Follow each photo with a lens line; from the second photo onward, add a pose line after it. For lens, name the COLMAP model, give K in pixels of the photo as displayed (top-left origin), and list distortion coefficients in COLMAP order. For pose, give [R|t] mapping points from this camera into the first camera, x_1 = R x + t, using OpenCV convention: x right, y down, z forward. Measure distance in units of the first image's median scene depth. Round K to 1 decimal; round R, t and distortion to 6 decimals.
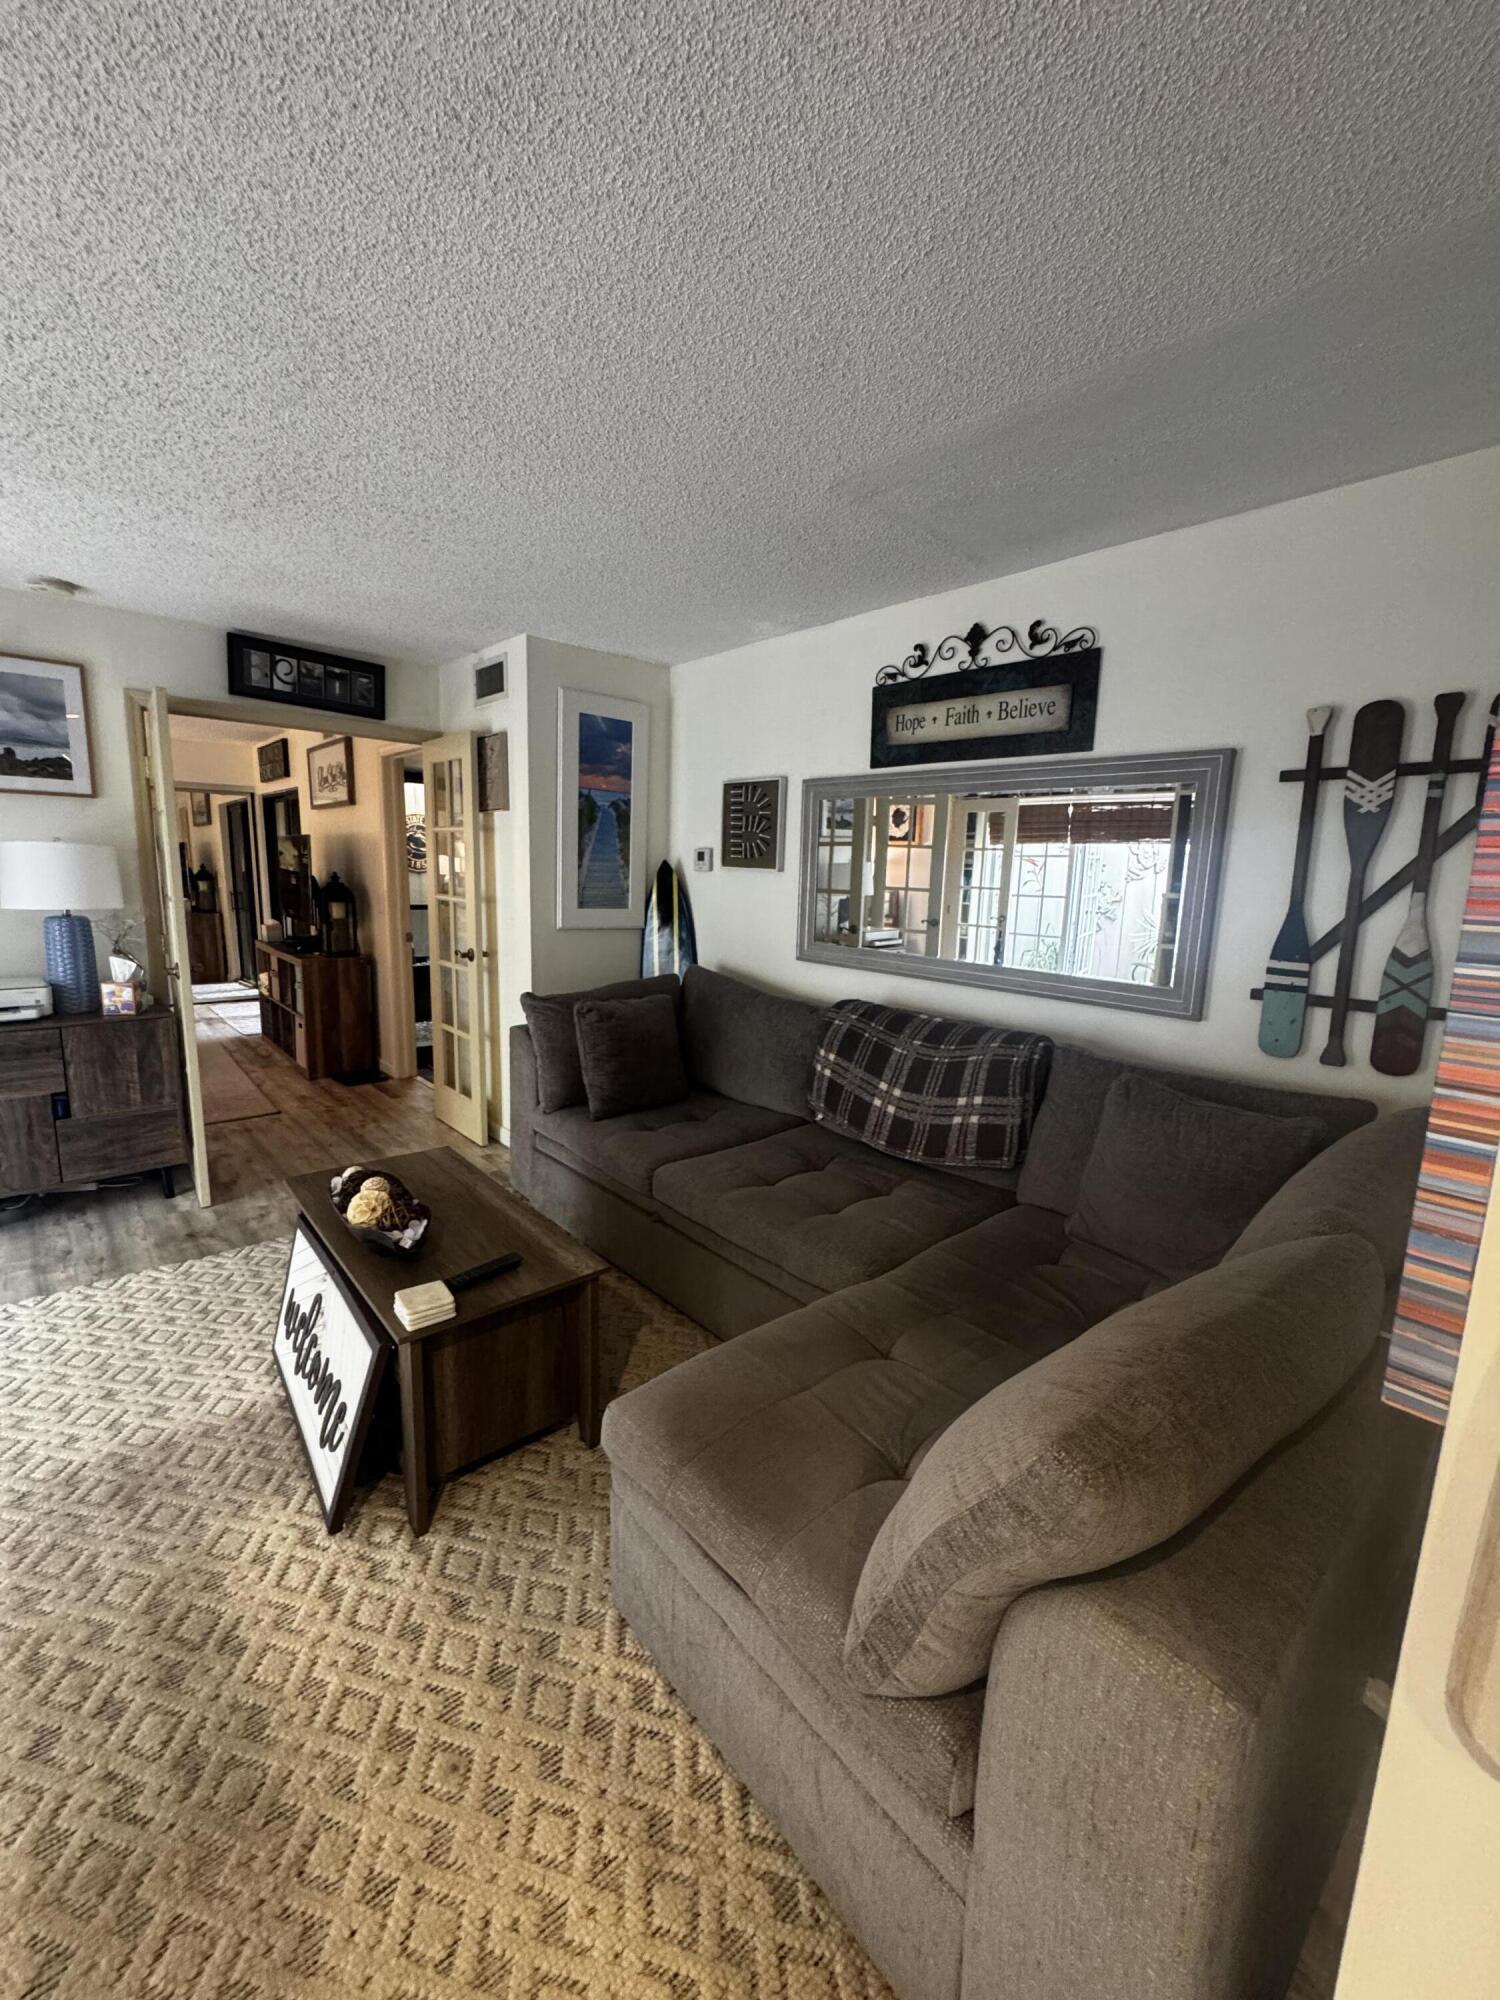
lens RADIAL K [[794.4, 0, 750.3], [0, 794.4, 1000.7], [0, 0, 1]] dist [-0.006628, 0.001141]
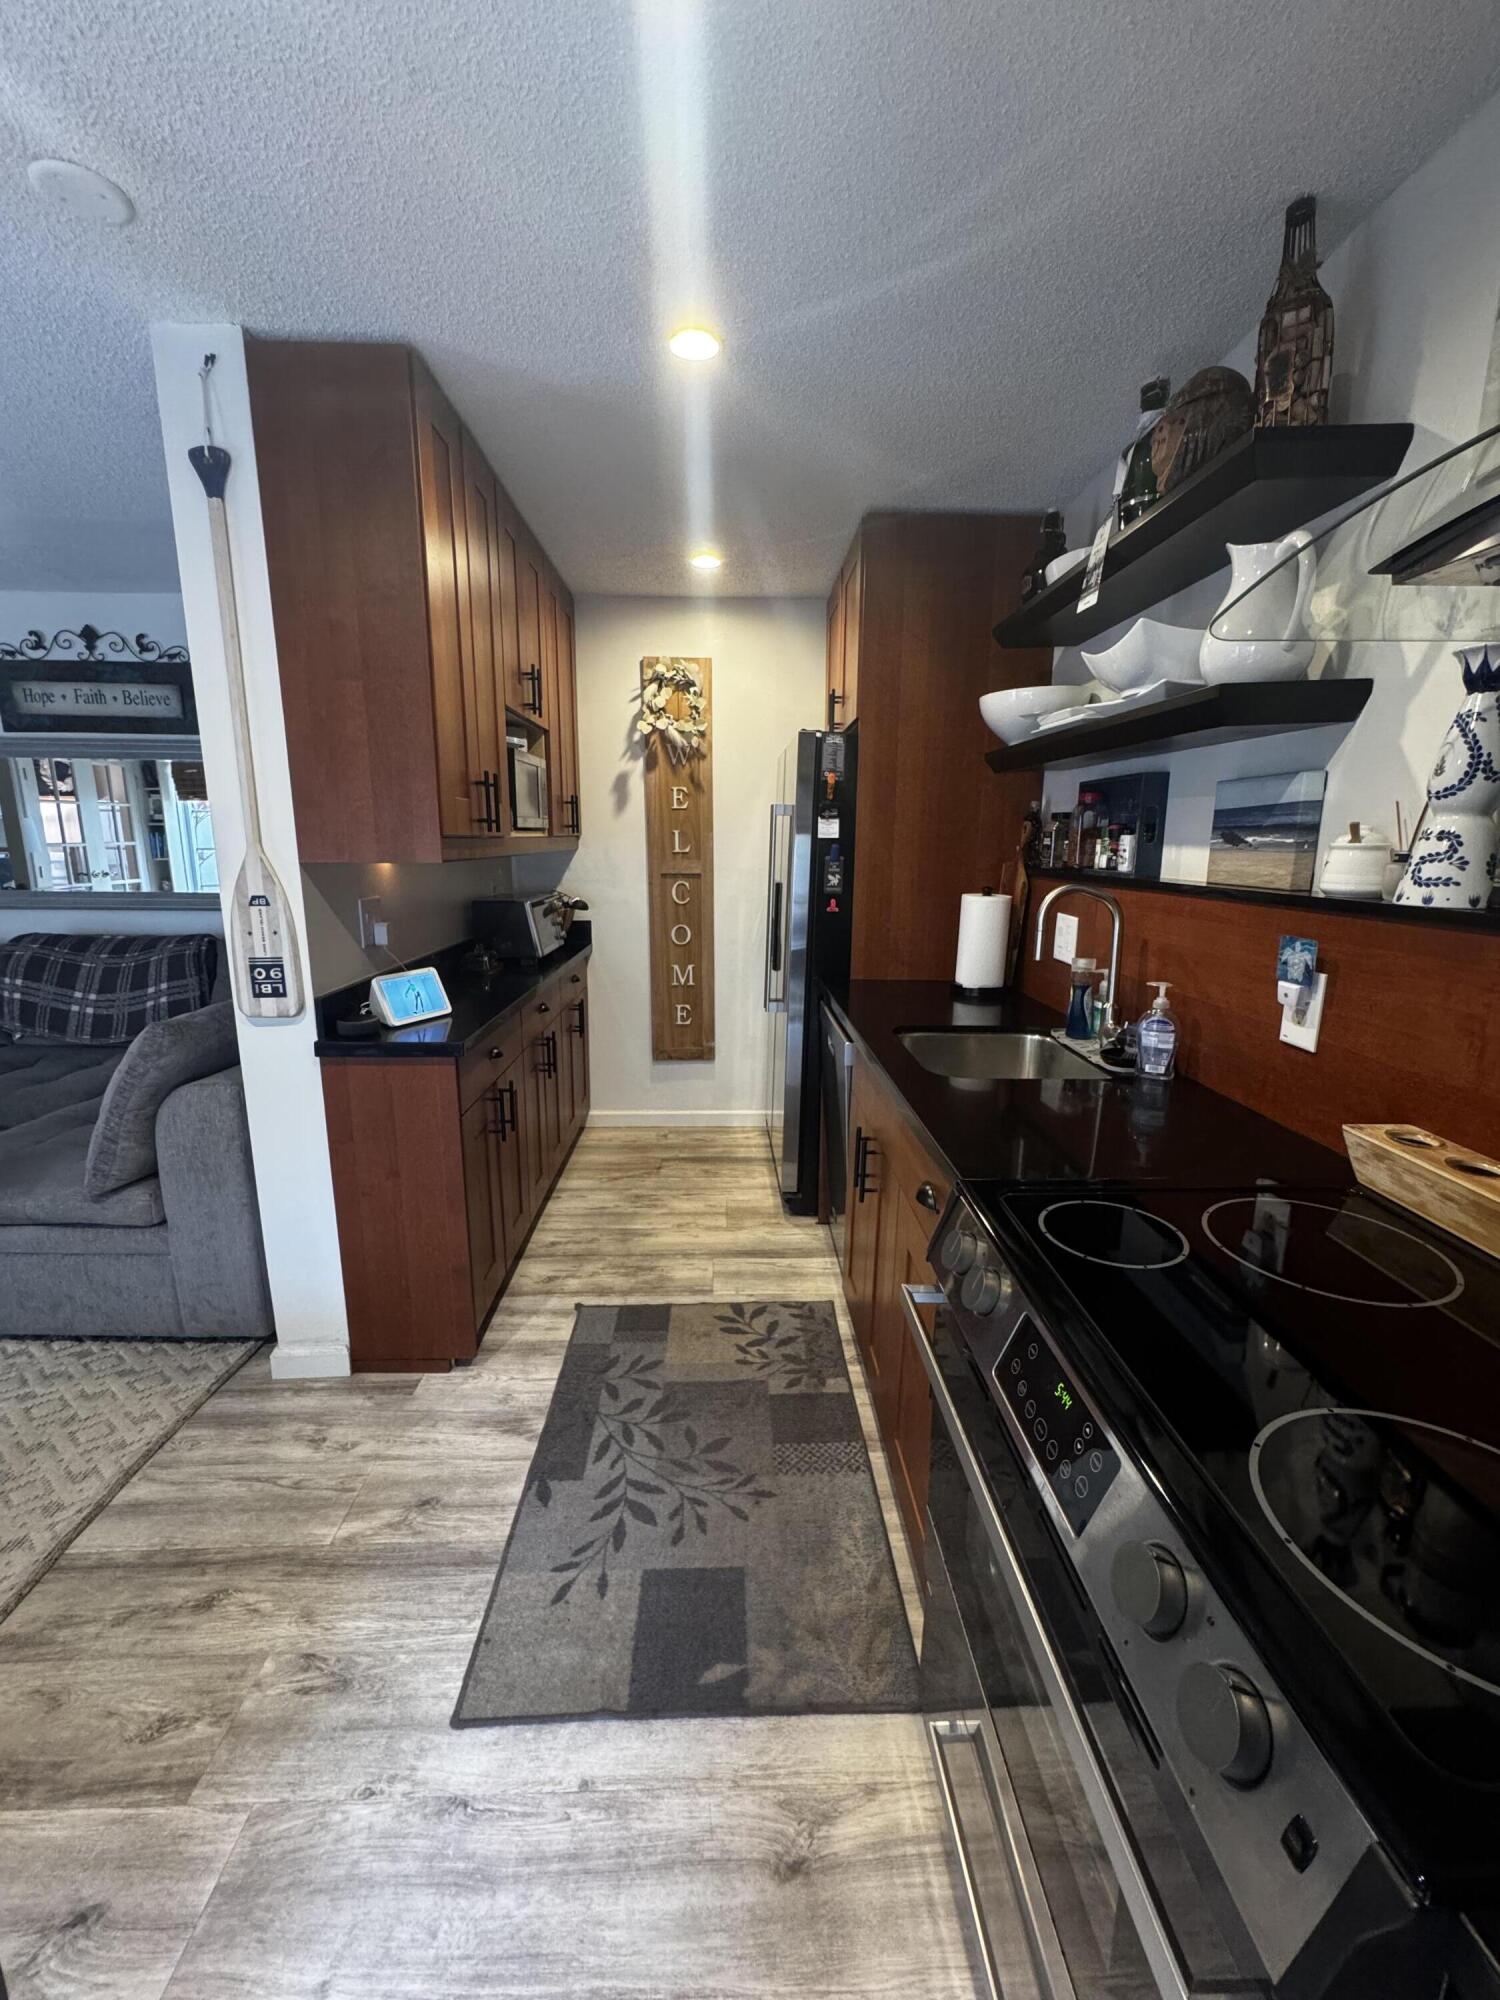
lens RADIAL K [[794.4, 0, 752.6], [0, 794.4, 997.1], [0, 0, 1]] dist [-0.006628, 0.001141]
pose [[0.646767, -0.174527, 0.742451, -0.043367], [0.139866, 0.984098, 0.109490, 0.076030], [-0.749754, 0.033029, 0.660892, -0.379494]]
